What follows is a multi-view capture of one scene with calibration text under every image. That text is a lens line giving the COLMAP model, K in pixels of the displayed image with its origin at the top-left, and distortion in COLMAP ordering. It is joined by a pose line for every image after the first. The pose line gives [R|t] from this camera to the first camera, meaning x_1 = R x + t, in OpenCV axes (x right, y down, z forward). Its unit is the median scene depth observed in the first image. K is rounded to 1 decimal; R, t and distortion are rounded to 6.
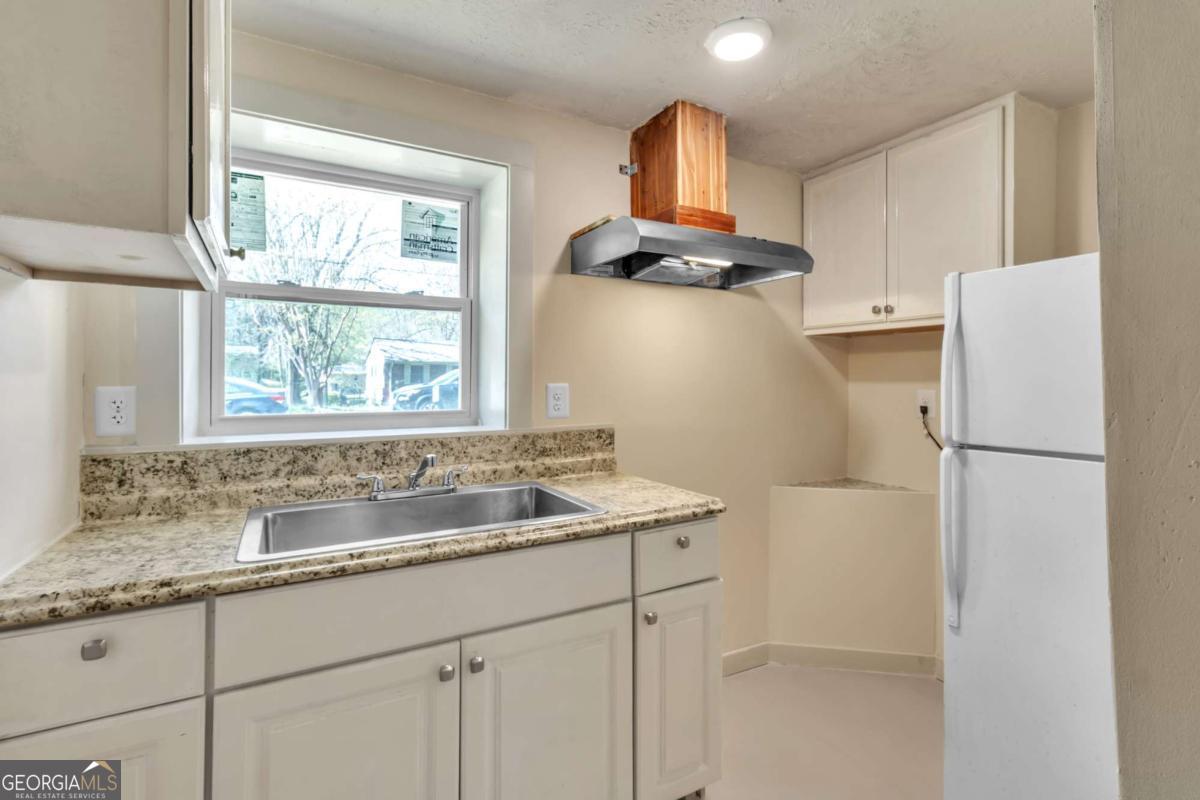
lens RADIAL K [[568.4, 0, 613.8], [0, 568.4, 367.6], [0, 0, 1]] dist [0.003828, -0.000879]
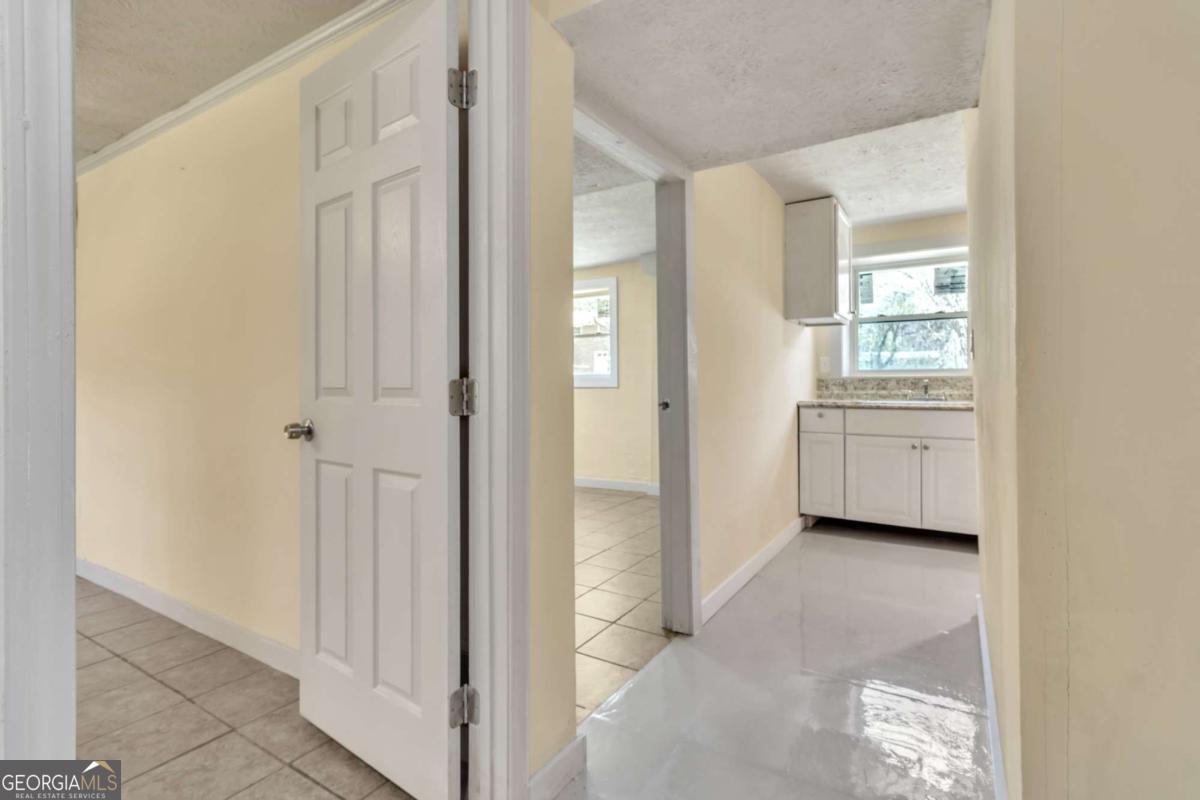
lens RADIAL K [[568.4, 0, 605.7], [0, 568.4, 388.5], [0, 0, 1]] dist [0.003828, -0.000879]
pose [[0.456099, 0.001071, -0.889928, 1.169475], [0.019802, 0.999739, 0.011352, 0.124075], [0.889709, -0.022800, 0.455959, -1.289961]]
